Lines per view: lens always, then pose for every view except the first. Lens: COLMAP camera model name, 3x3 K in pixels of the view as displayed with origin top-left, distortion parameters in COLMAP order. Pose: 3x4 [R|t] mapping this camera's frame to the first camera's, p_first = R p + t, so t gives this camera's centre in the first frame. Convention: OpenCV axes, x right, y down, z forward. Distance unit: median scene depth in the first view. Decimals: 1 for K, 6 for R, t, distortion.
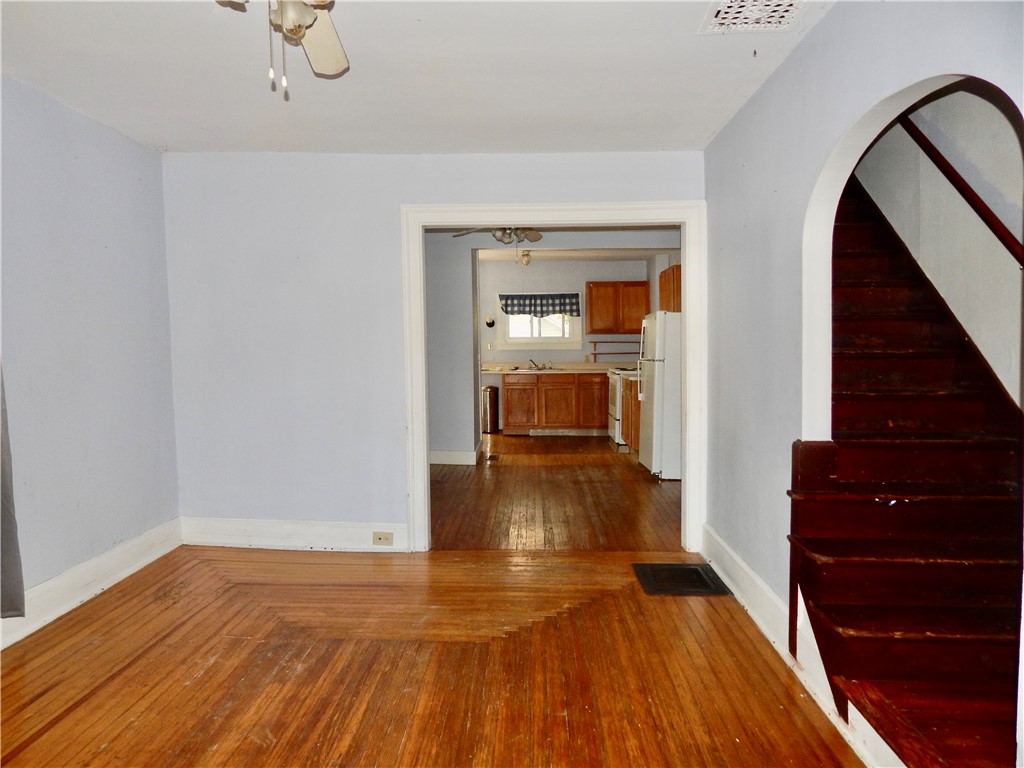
lens RADIAL K [[679.5, 0, 519.5], [0, 679.5, 385.7], [0, 0, 1]] dist [-0.002856, -0.000301]
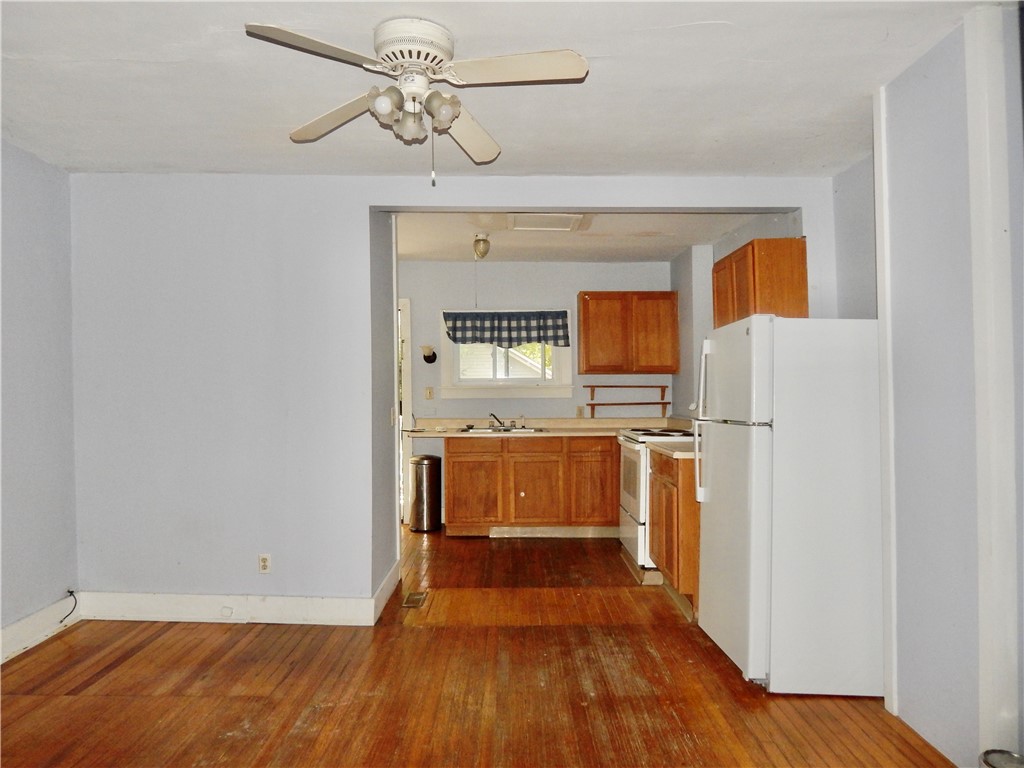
lens RADIAL K [[679.5, 0, 508.1], [0, 679.5, 387.6], [0, 0, 1]] dist [-0.002856, -0.000301]
pose [[0.999877, 0.001200, 0.015611, 0.021414], [-0.000165, 0.997809, -0.066157, -0.020739], [-0.015656, 0.066147, 0.997687, 0.365332]]
